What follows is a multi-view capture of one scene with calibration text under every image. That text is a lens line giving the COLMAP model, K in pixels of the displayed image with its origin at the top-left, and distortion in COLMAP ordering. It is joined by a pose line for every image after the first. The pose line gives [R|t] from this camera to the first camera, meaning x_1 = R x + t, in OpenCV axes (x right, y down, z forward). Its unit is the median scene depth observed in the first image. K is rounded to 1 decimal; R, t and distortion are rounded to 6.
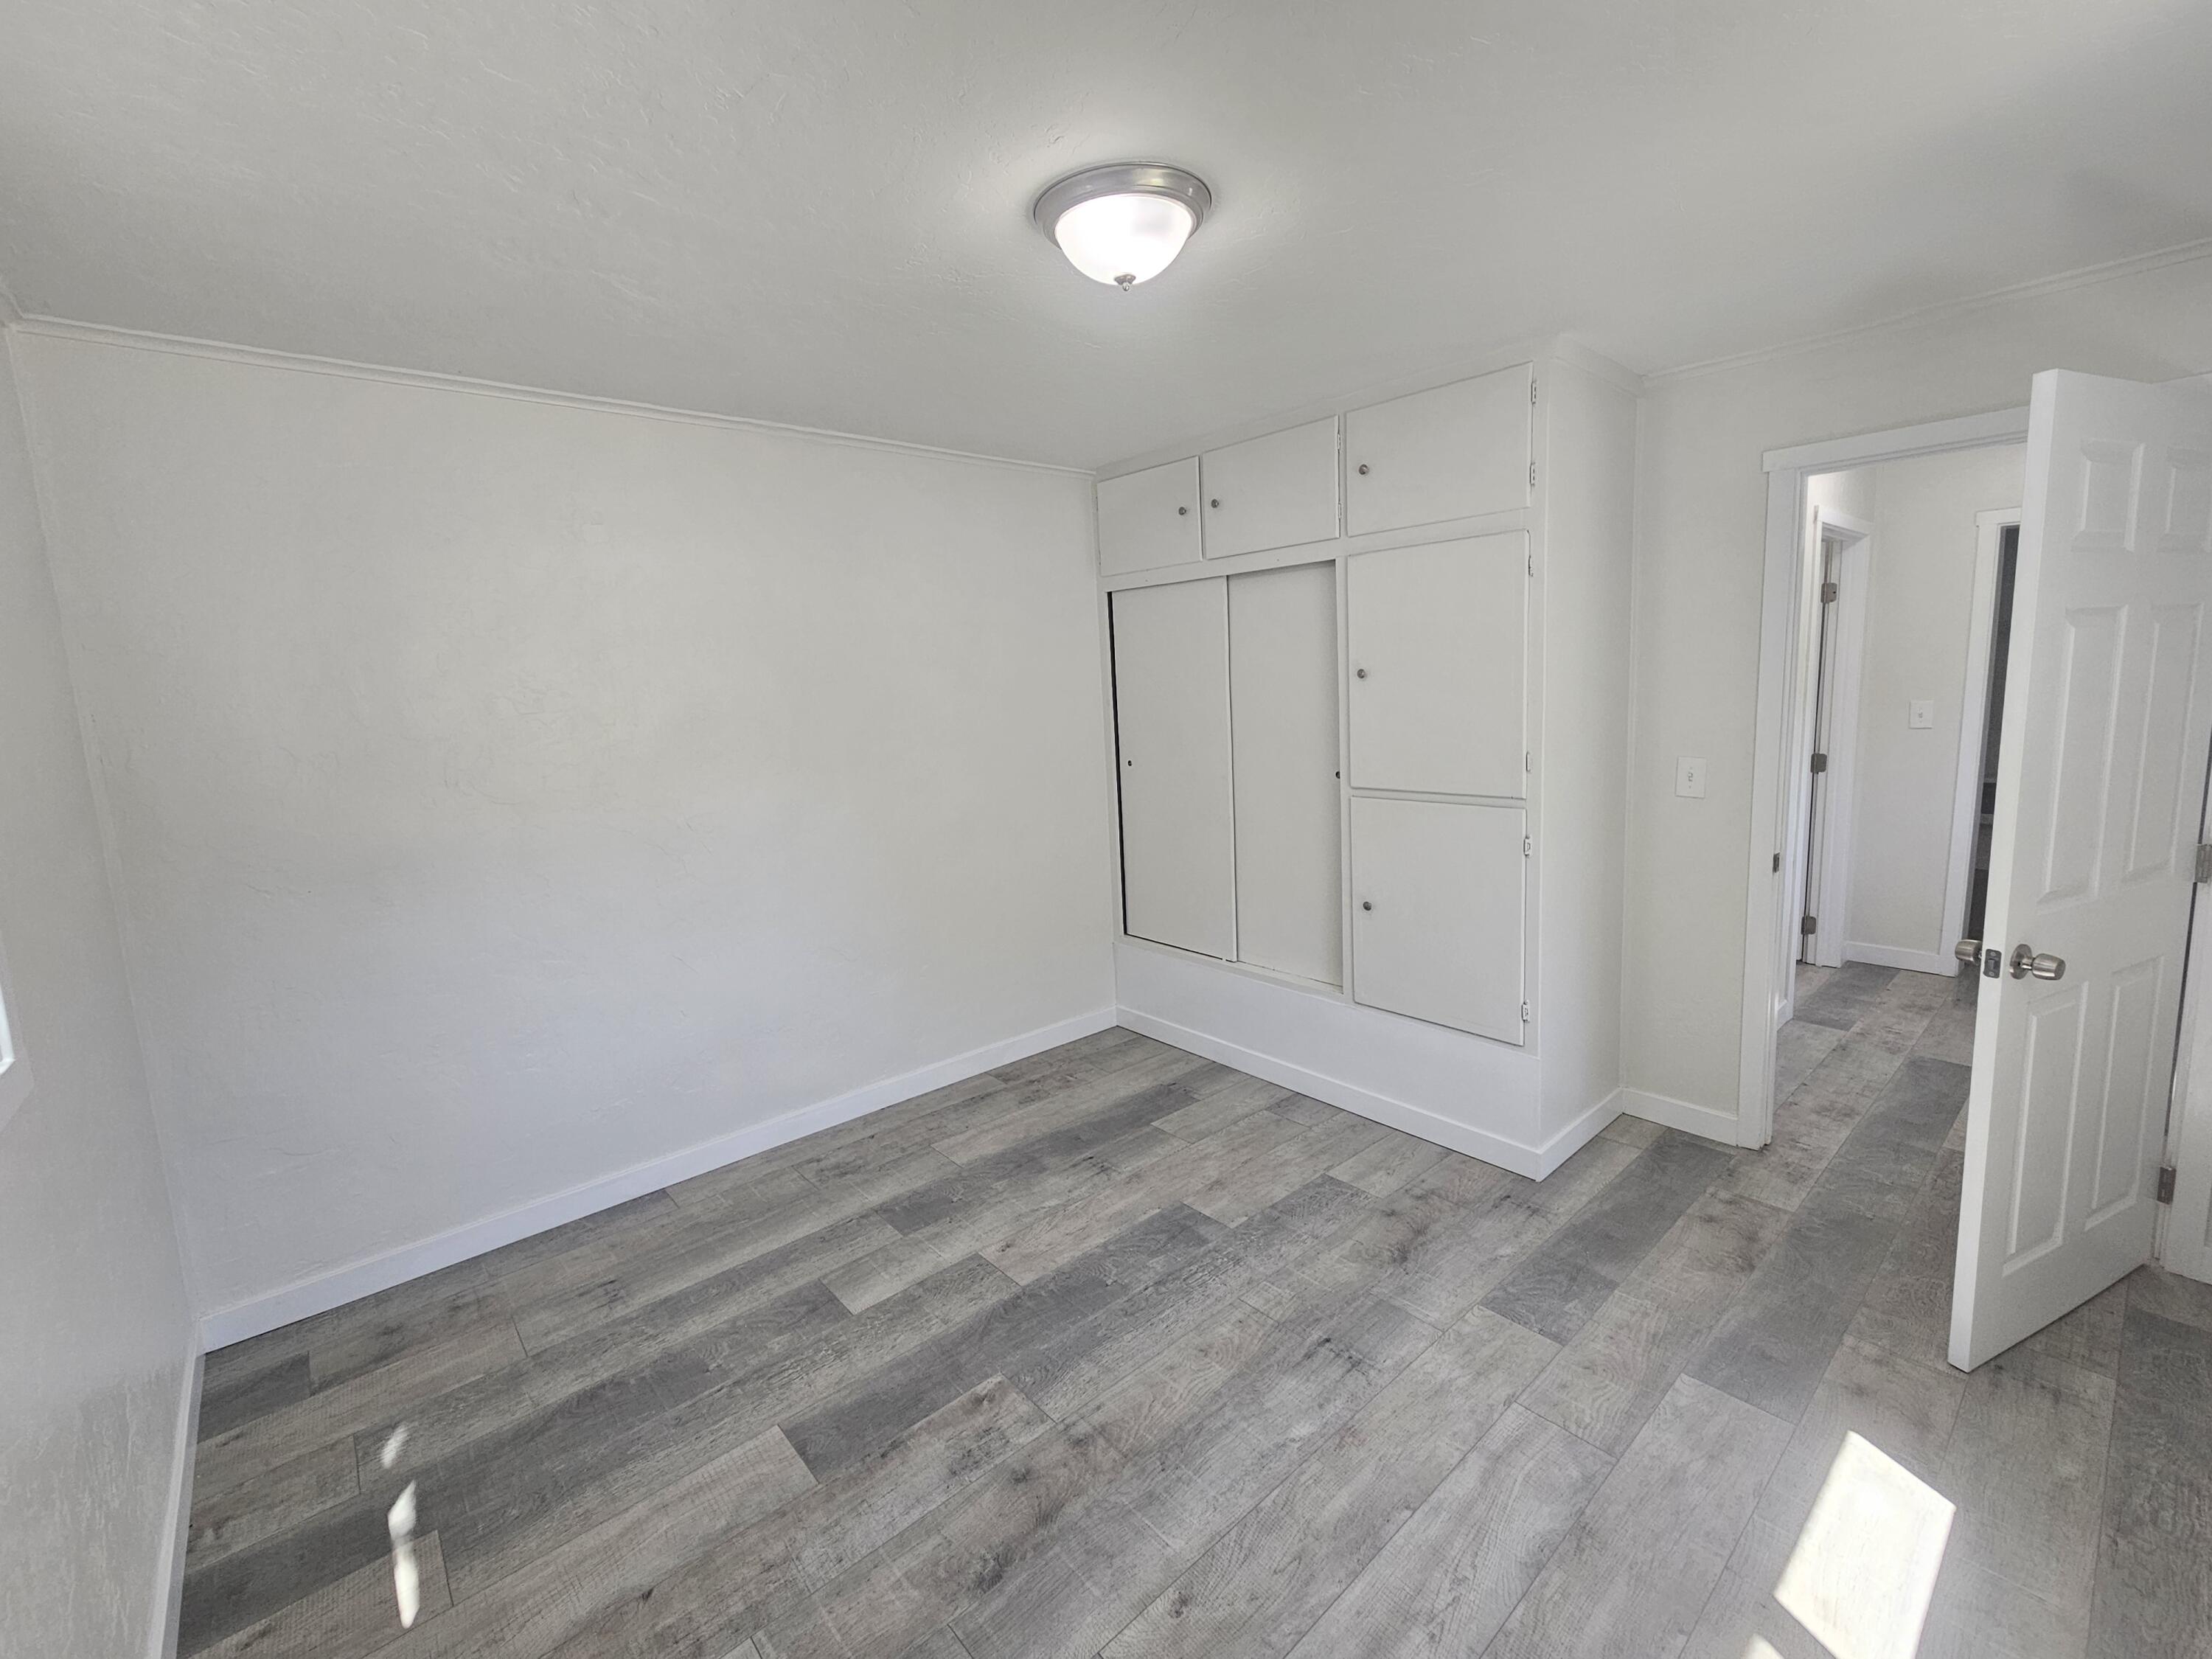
lens RADIAL K [[945.7, 0, 1094.5], [0, 945.7, 804.6], [0, 0, 1]] dist [0.000183, 0.000523]
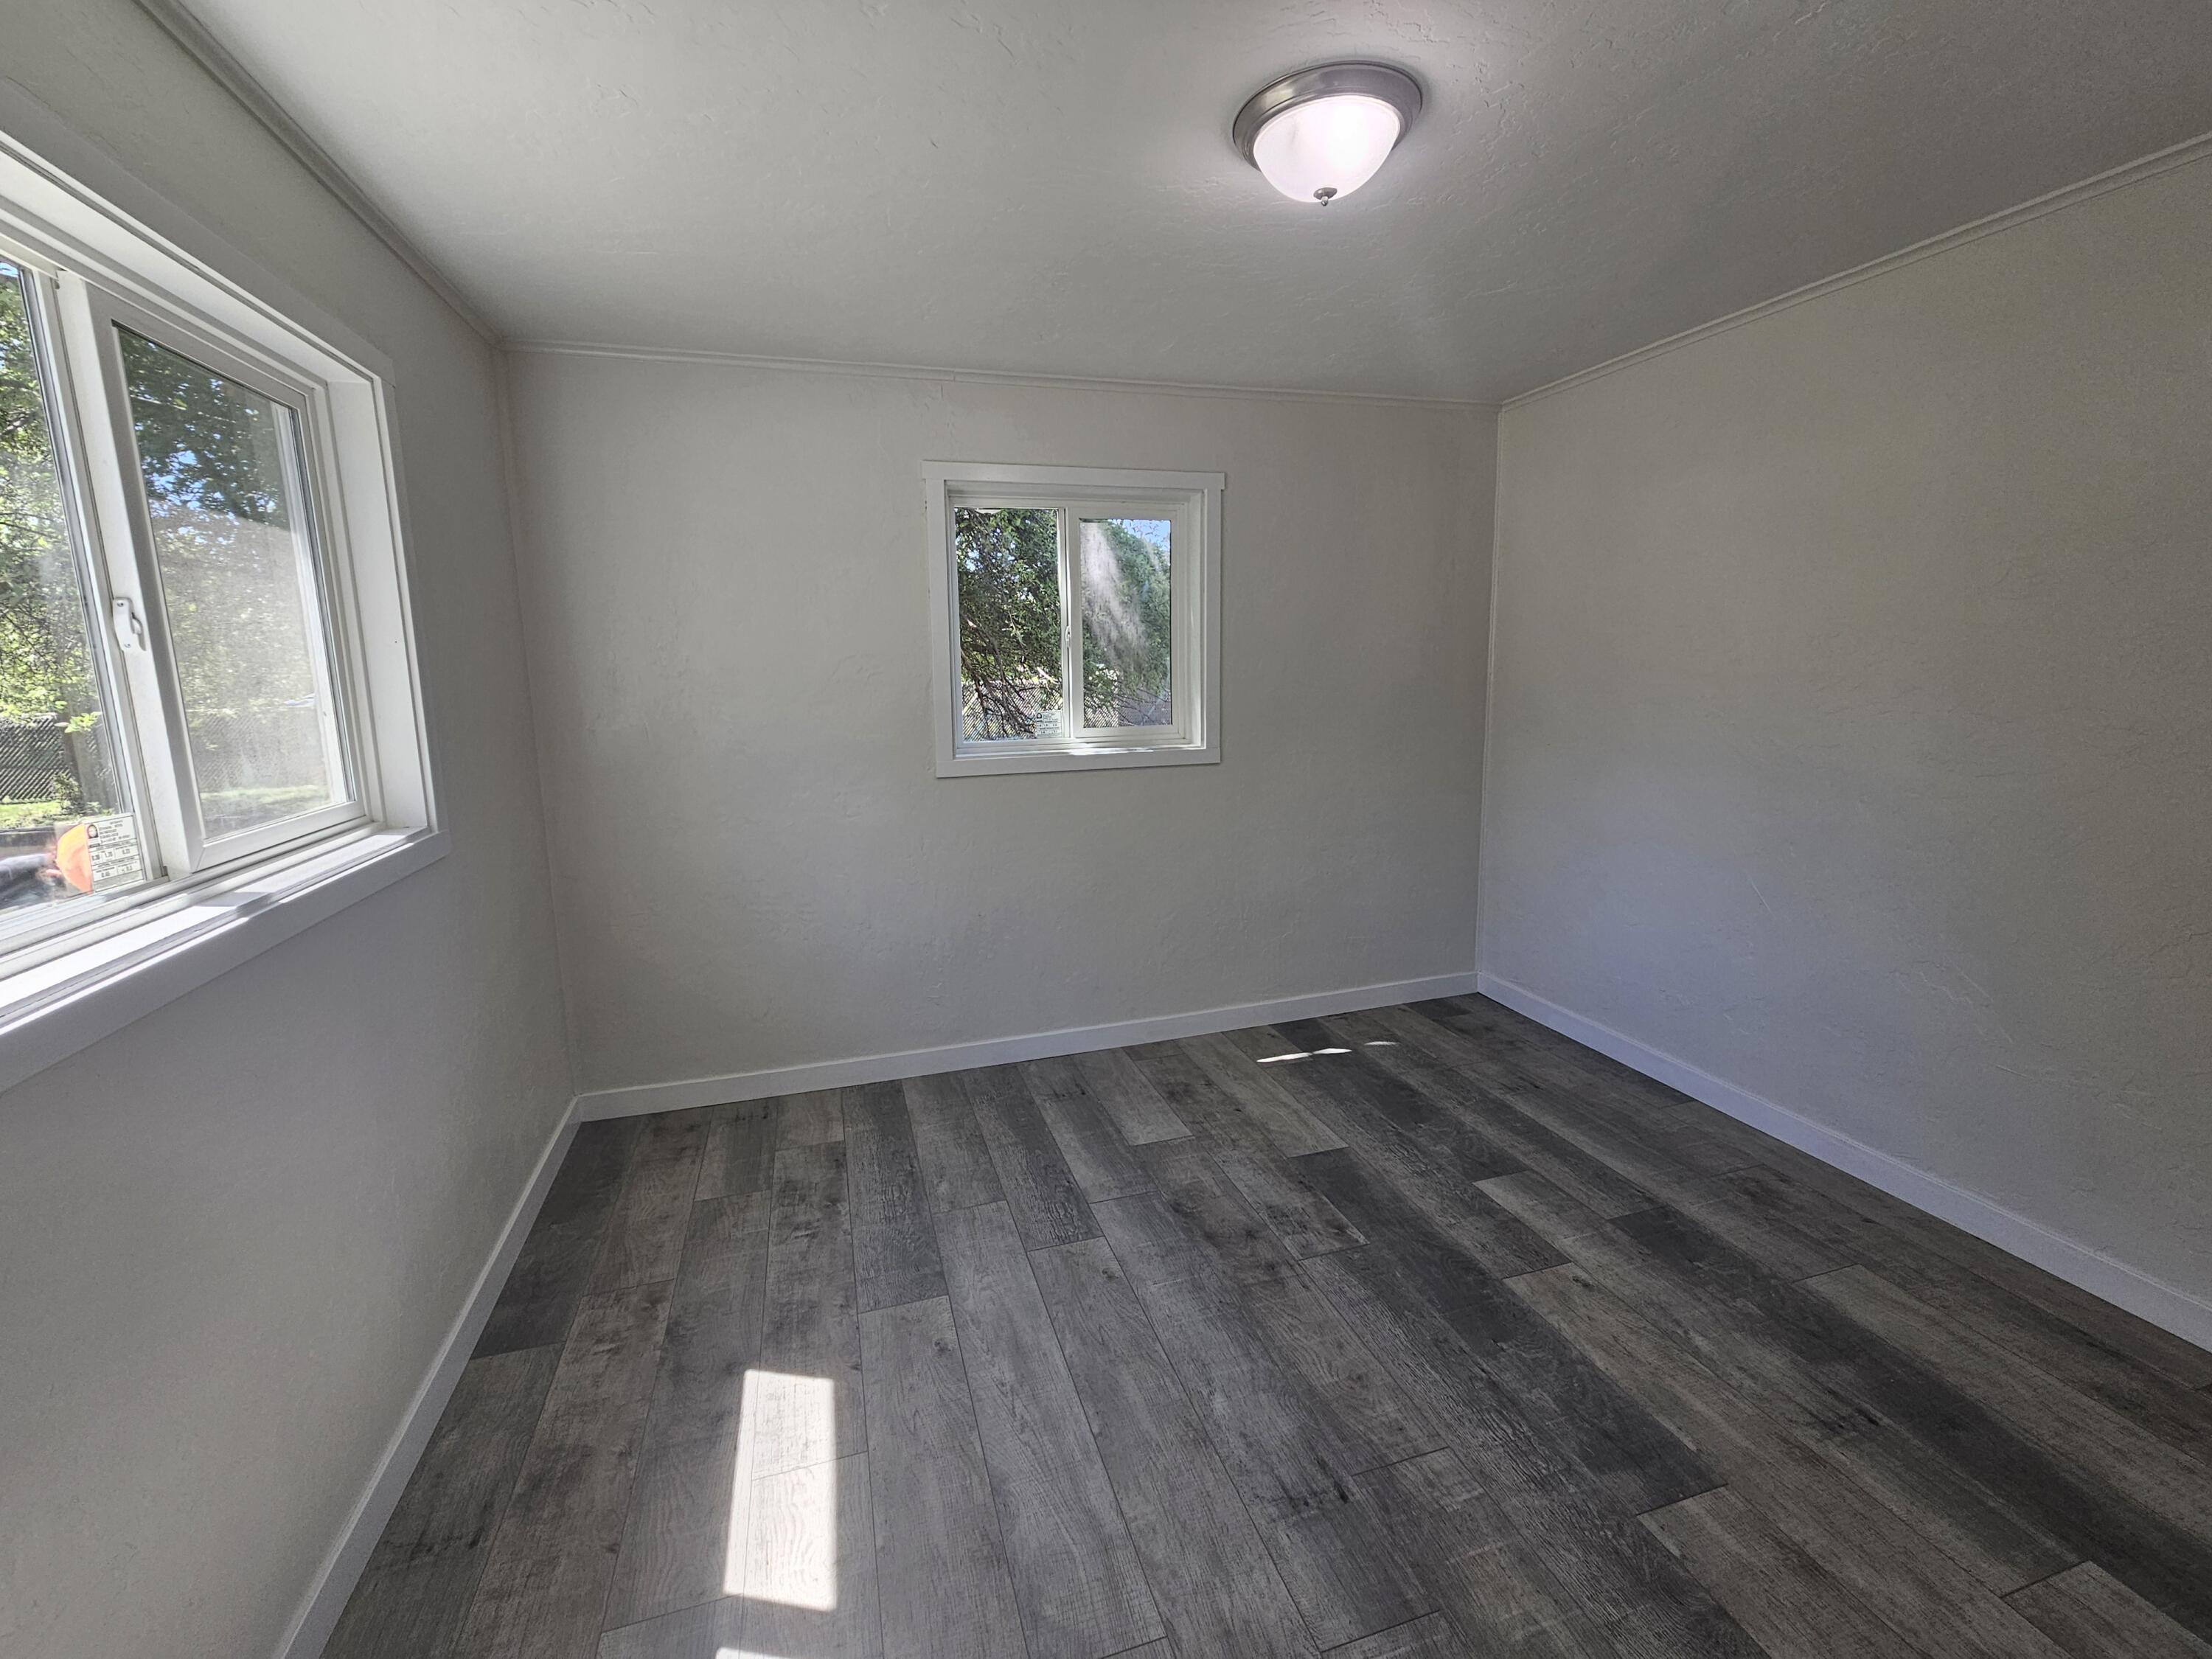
lens RADIAL K [[945.7, 0, 1094.5], [0, 945.7, 804.6], [0, 0, 1]] dist [0.000183, 0.000523]
pose [[-0.407355, 0.193826, -0.892465, 0.883874], [-0.079431, 0.965997, 0.246051, -0.135874], [0.909809, 0.171119, -0.378108, 0.999006]]
